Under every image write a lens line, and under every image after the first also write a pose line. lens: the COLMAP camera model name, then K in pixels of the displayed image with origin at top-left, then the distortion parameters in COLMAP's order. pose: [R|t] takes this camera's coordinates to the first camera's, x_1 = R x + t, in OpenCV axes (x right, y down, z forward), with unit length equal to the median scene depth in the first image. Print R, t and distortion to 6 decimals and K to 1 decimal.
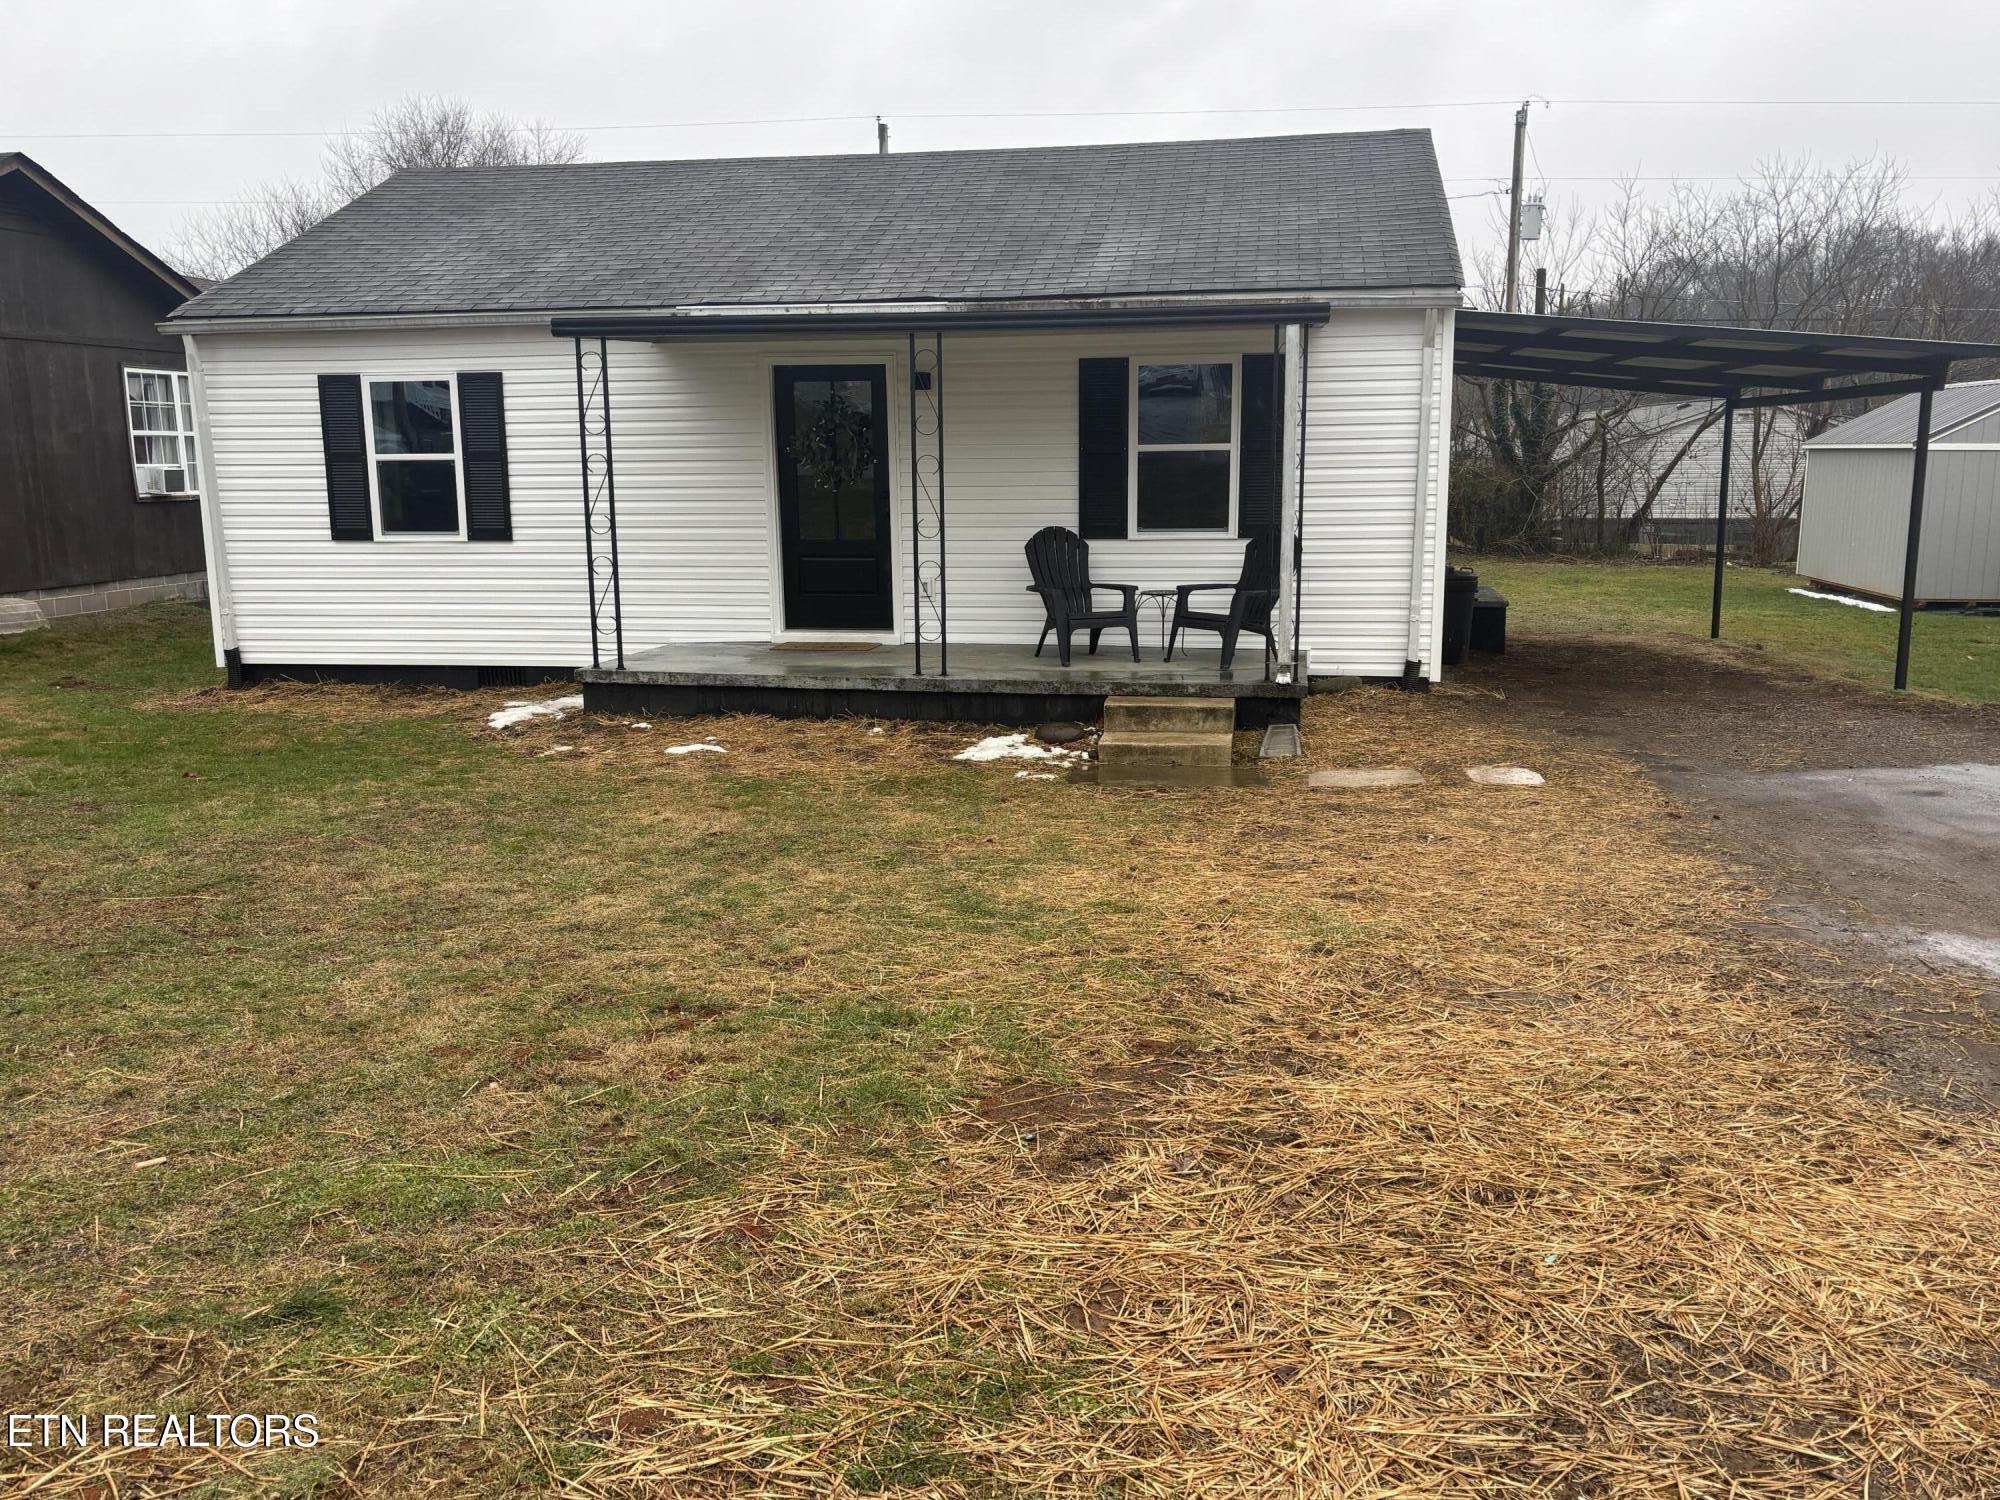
lens RADIAL K [[1674.8, 0, 1000.0], [0, 1674.8, 743.4], [0, 0, 1]] dist [0.004360, 0.000726]
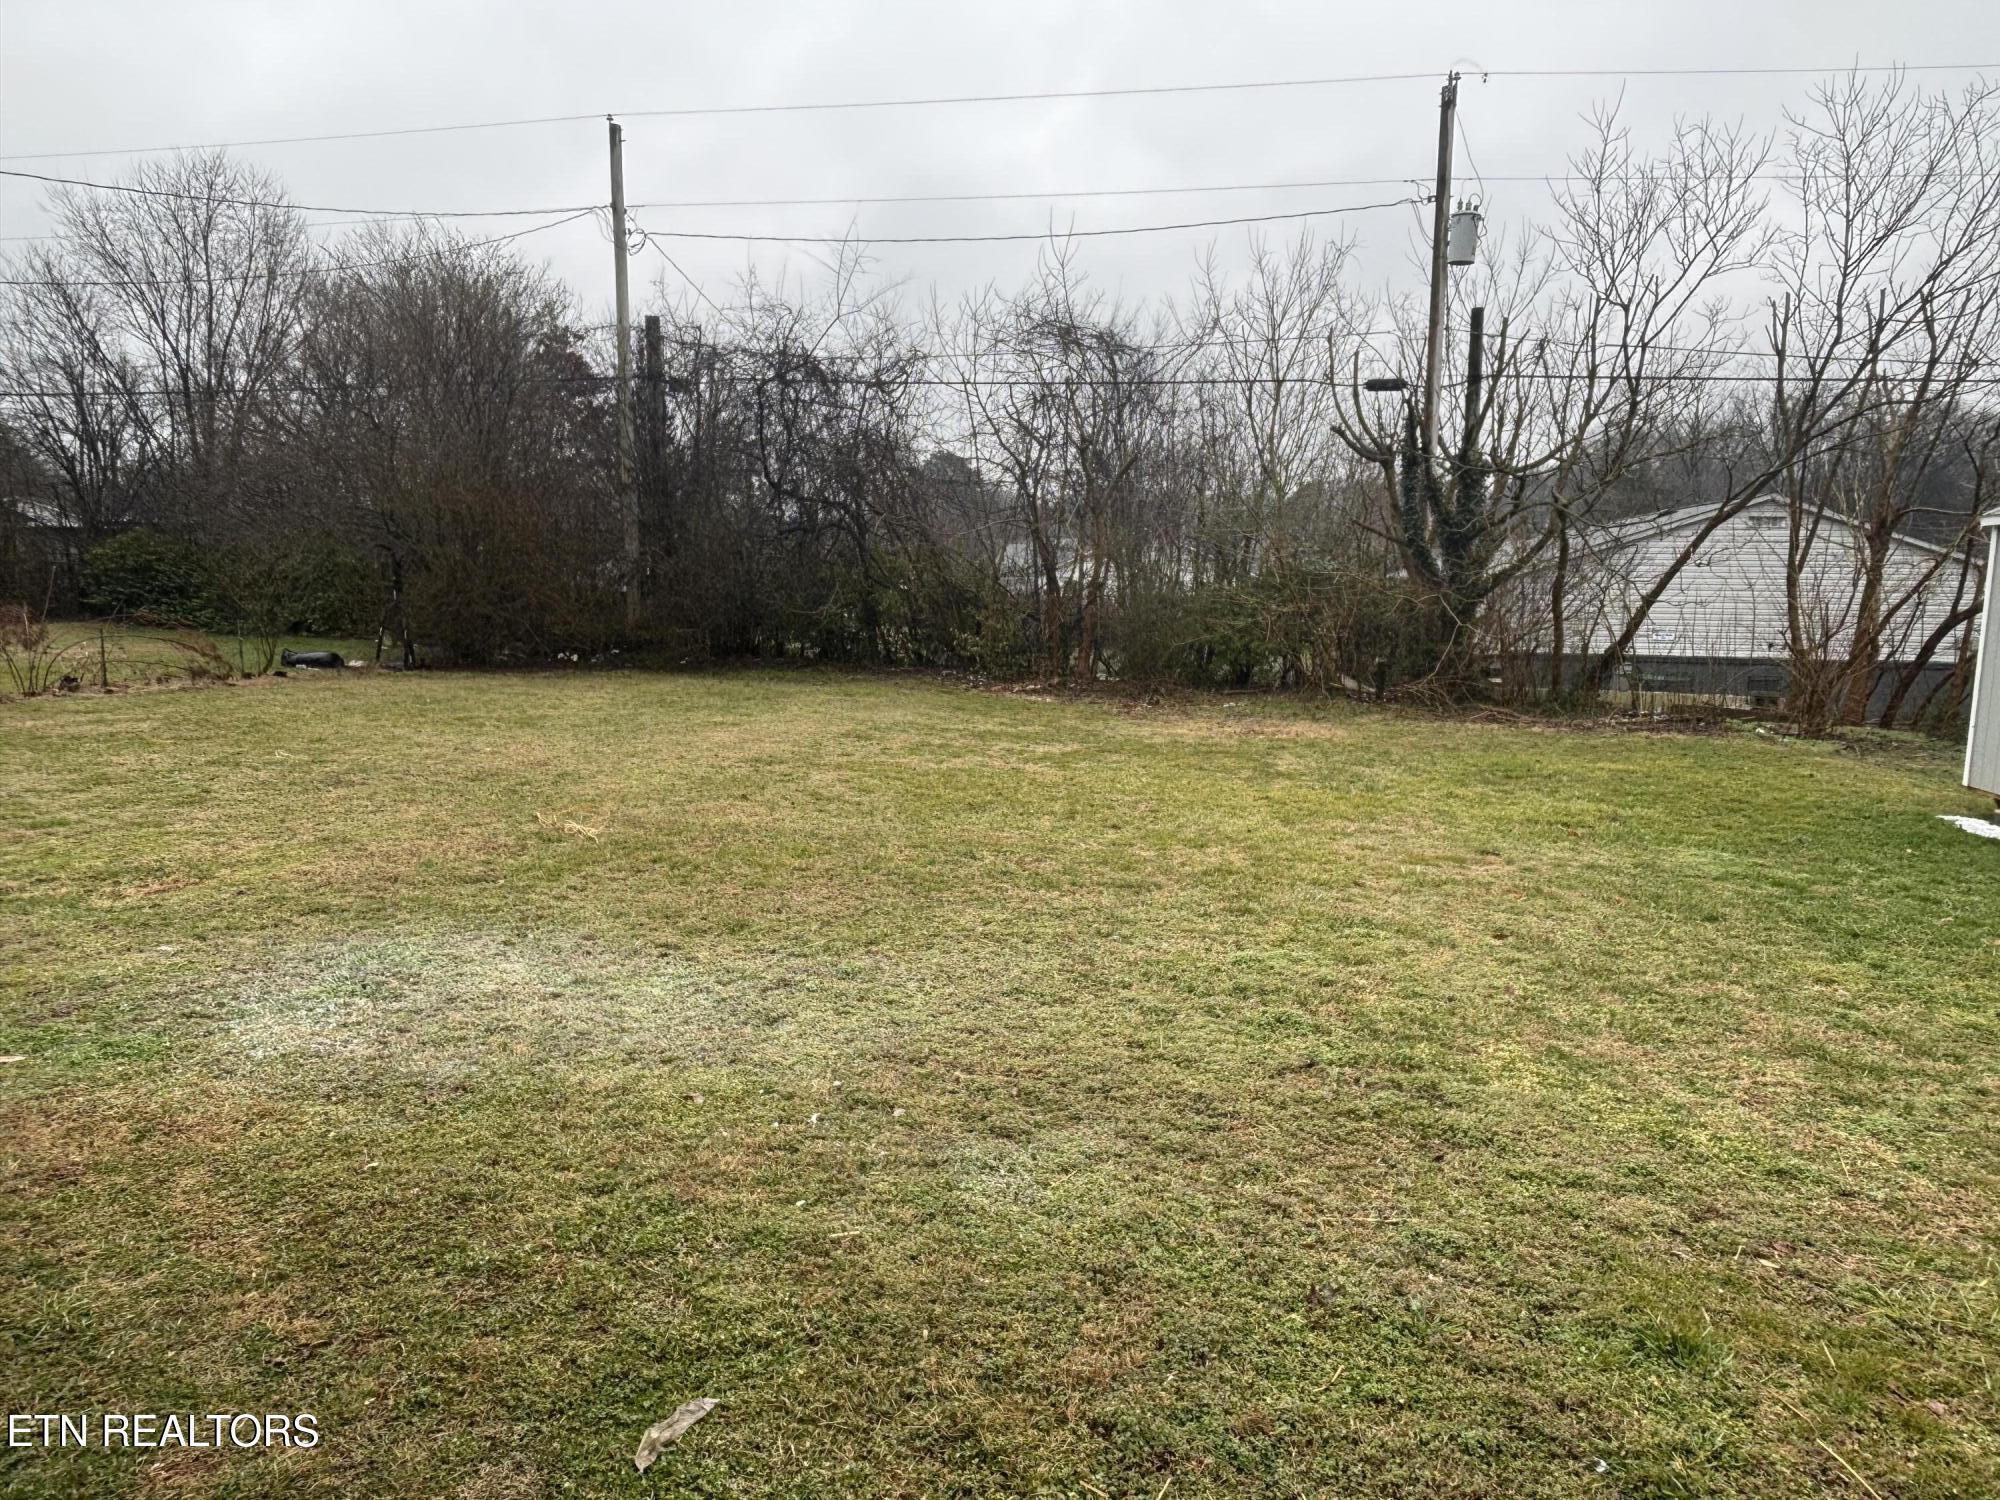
lens RADIAL K [[1281.0, 0, 1001.5], [0, 1281.0, 759.5], [0, 0, 1]] dist [0.000351, -0.001152]
pose [[0.997126, 0.026234, -0.071071, 0.169078], [-0.029312, 0.998661, -0.042621, -0.061737], [0.069858, 0.044582, 0.996560, 0.460620]]
